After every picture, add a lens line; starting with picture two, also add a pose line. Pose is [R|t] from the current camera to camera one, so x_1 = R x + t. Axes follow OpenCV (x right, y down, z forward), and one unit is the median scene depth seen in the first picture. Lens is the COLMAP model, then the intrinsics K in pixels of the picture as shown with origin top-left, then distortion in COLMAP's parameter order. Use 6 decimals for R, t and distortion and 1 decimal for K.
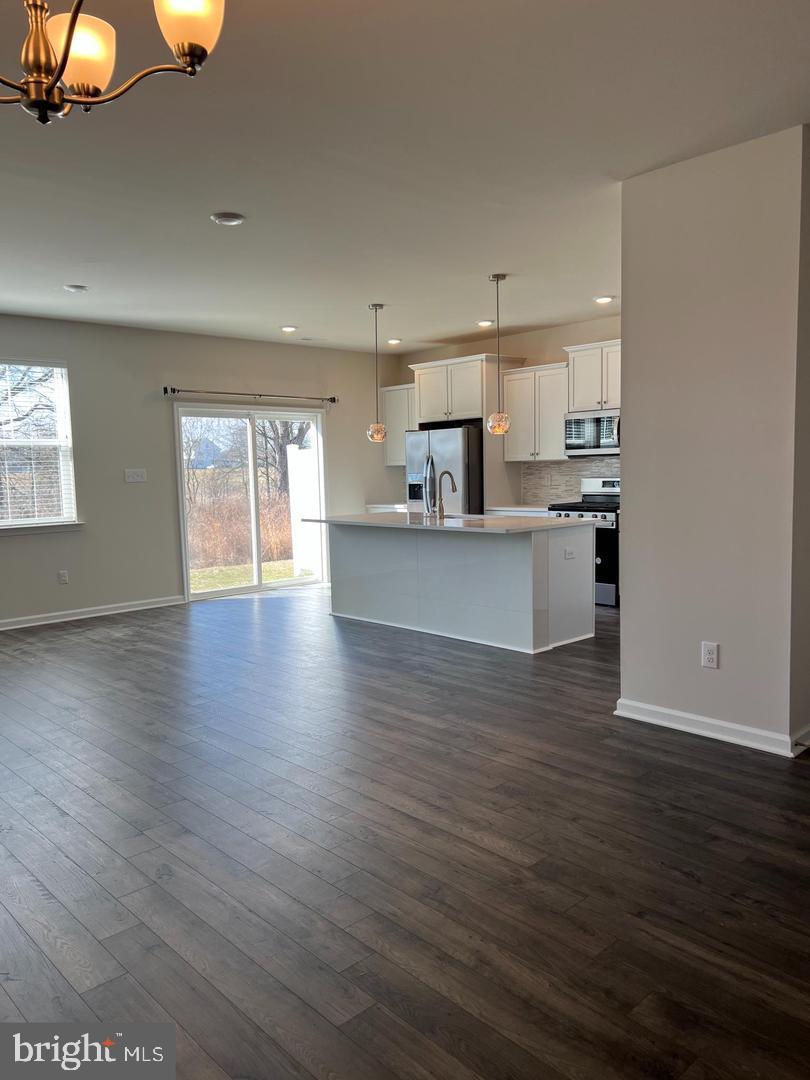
lens RADIAL K [[807.3, 0, 410.4], [0, 807.3, 545.1], [0, 0, 1]] dist [0.035496, -0.027065]
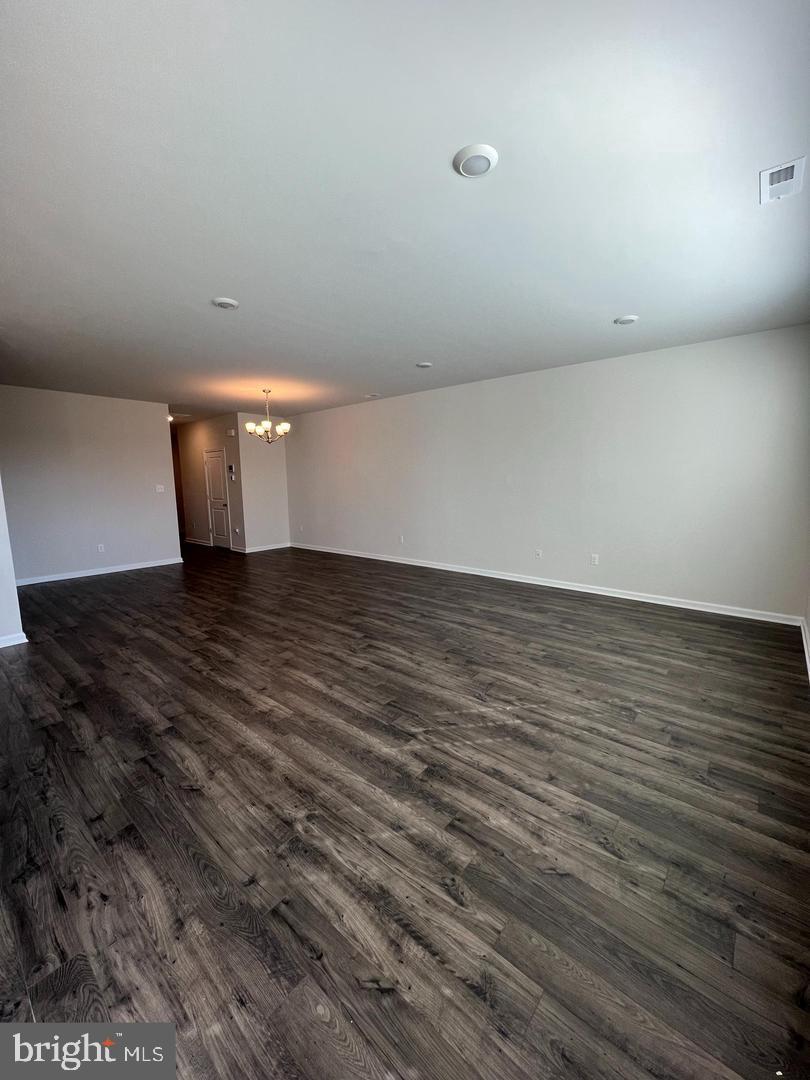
lens RADIAL K [[426.0, 0, 407.3], [0, 426.0, 538.4], [0, 0, 1]] dist [-0.006766, 0.001046]
pose [[-0.992808, 0.051248, -0.108192, -0.241121], [0.025223, 0.973000, 0.229424, -0.098914], [0.117028, 0.225046, -0.967295, 1.026971]]
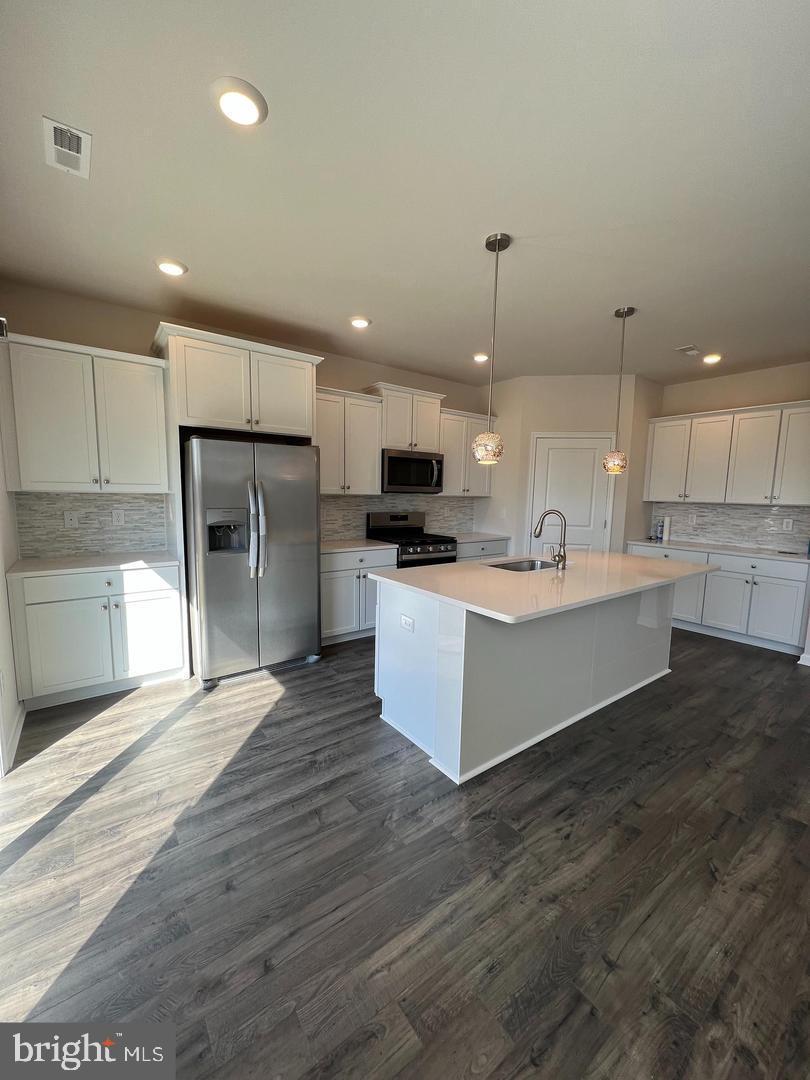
lens RADIAL K [[426.0, 0, 401.9], [0, 426.0, 541.2], [0, 0, 1]] dist [-0.006766, 0.001046]
pose [[0.120446, -0.085836, 0.989002, -0.339754], [0.072954, 0.994326, 0.077414, -0.088645], [-0.990036, 0.062827, 0.126024, 0.920502]]
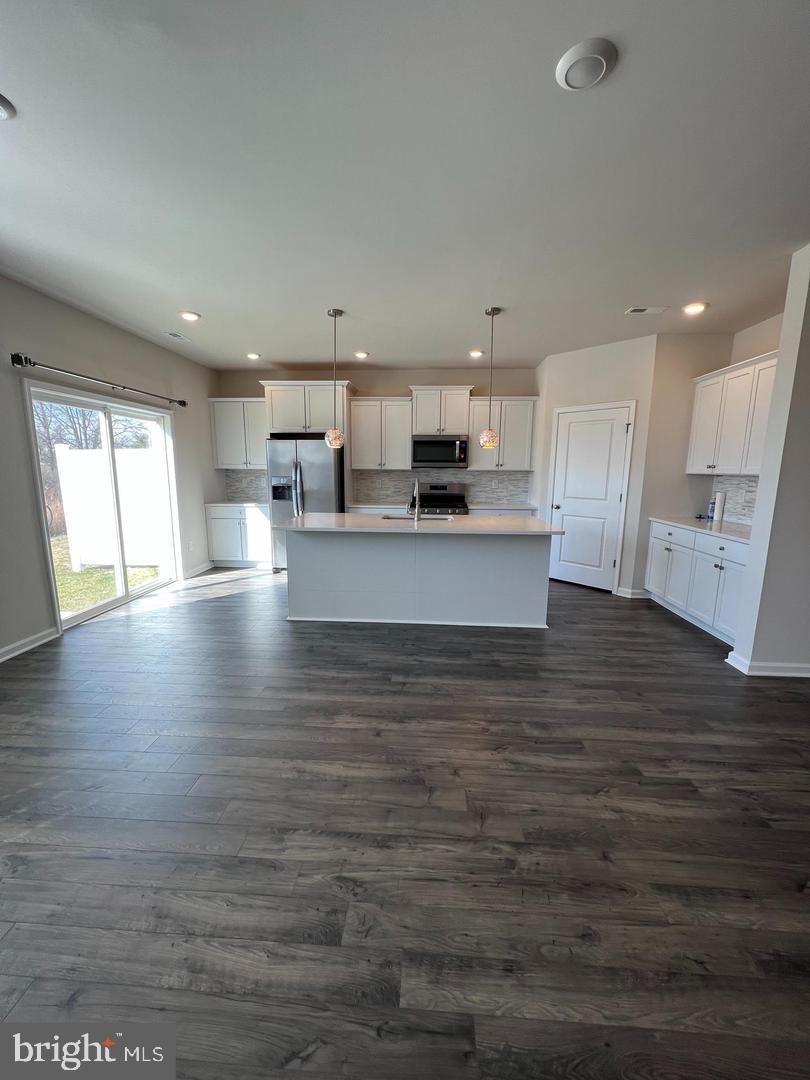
lens RADIAL K [[426.0, 0, 404.6], [0, 426.0, 541.0], [0, 0, 1]] dist [-0.006766, 0.001046]
pose [[0.728953, -0.085611, 0.679189, -0.320208], [0.040204, 0.995791, 0.082368, -0.045361], [-0.683382, -0.032736, 0.729327, 0.480025]]
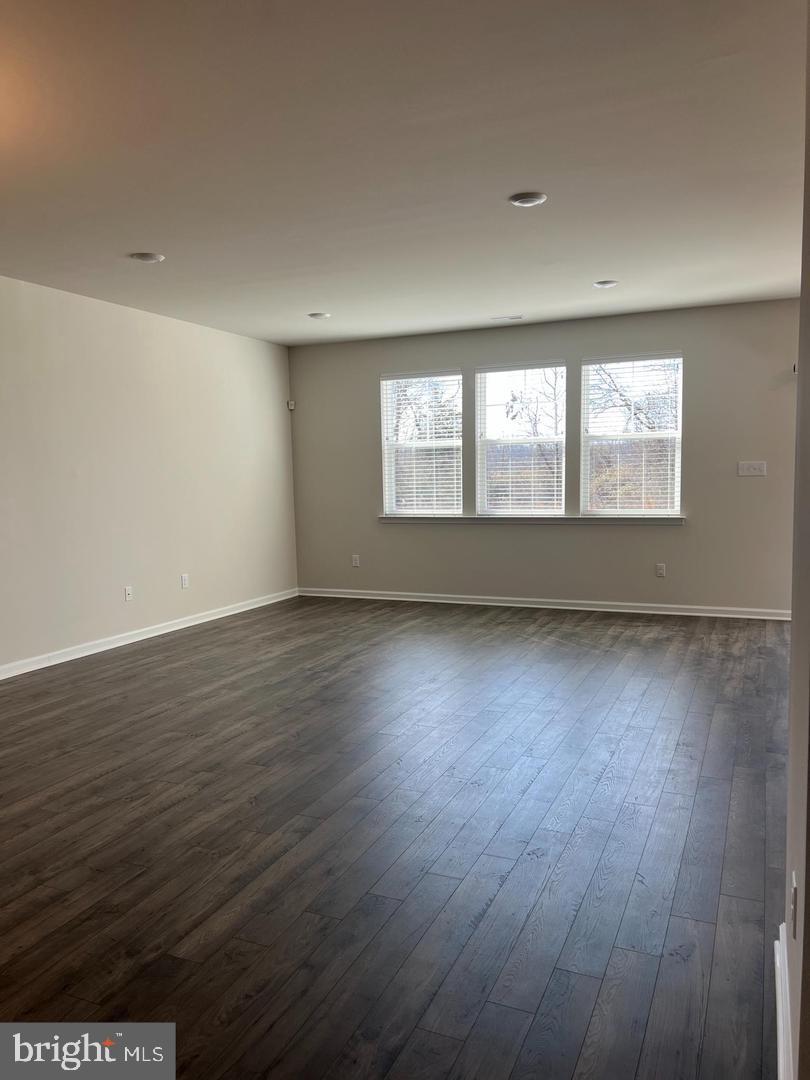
lens RADIAL K [[807.3, 0, 391.1], [0, 807.3, 555.1], [0, 0, 1]] dist [0.035496, -0.027065]
pose [[0.382365, 0.114503, -0.916889, 0.335018], [-0.076984, 0.992790, 0.091878, -0.042893], [0.920799, 0.035455, 0.388423, 0.293757]]
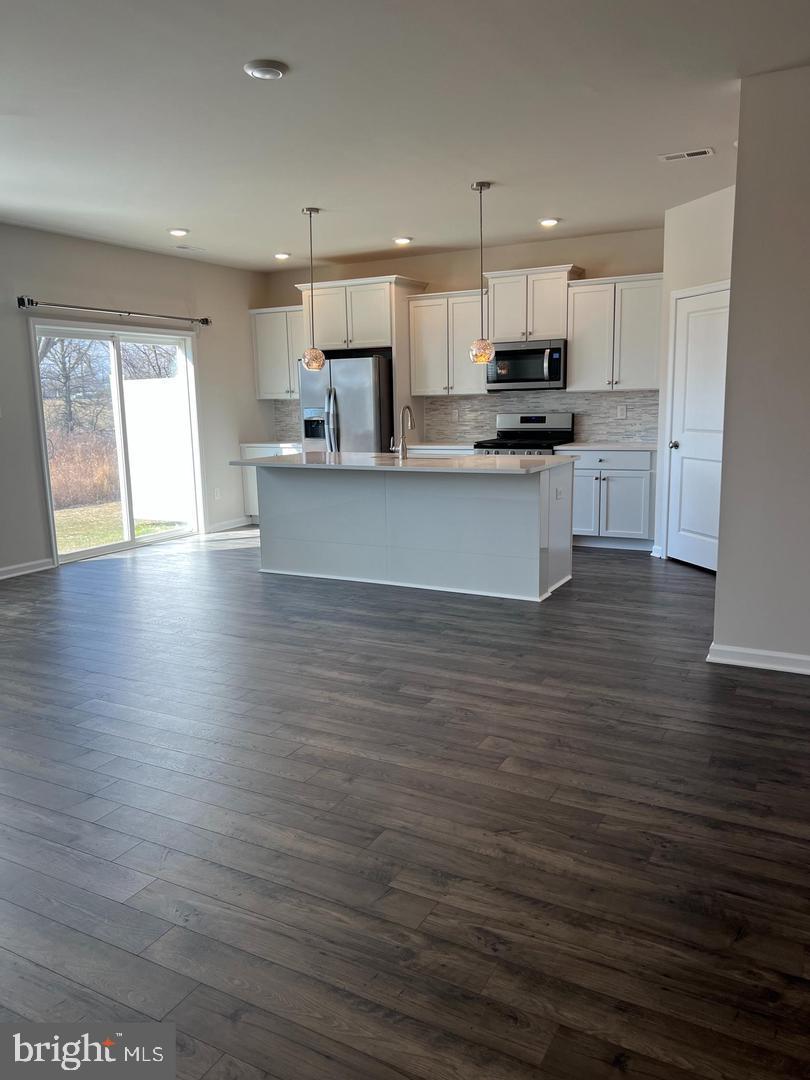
lens RADIAL K [[807.3, 0, 408.1], [0, 807.3, 543.3], [0, 0, 1]] dist [0.035496, -0.027065]
pose [[0.949303, -0.052139, 0.310008, -0.201776], [0.028338, 0.996328, 0.080791, -0.009547], [-0.313082, -0.067910, 0.947295, 0.114167]]
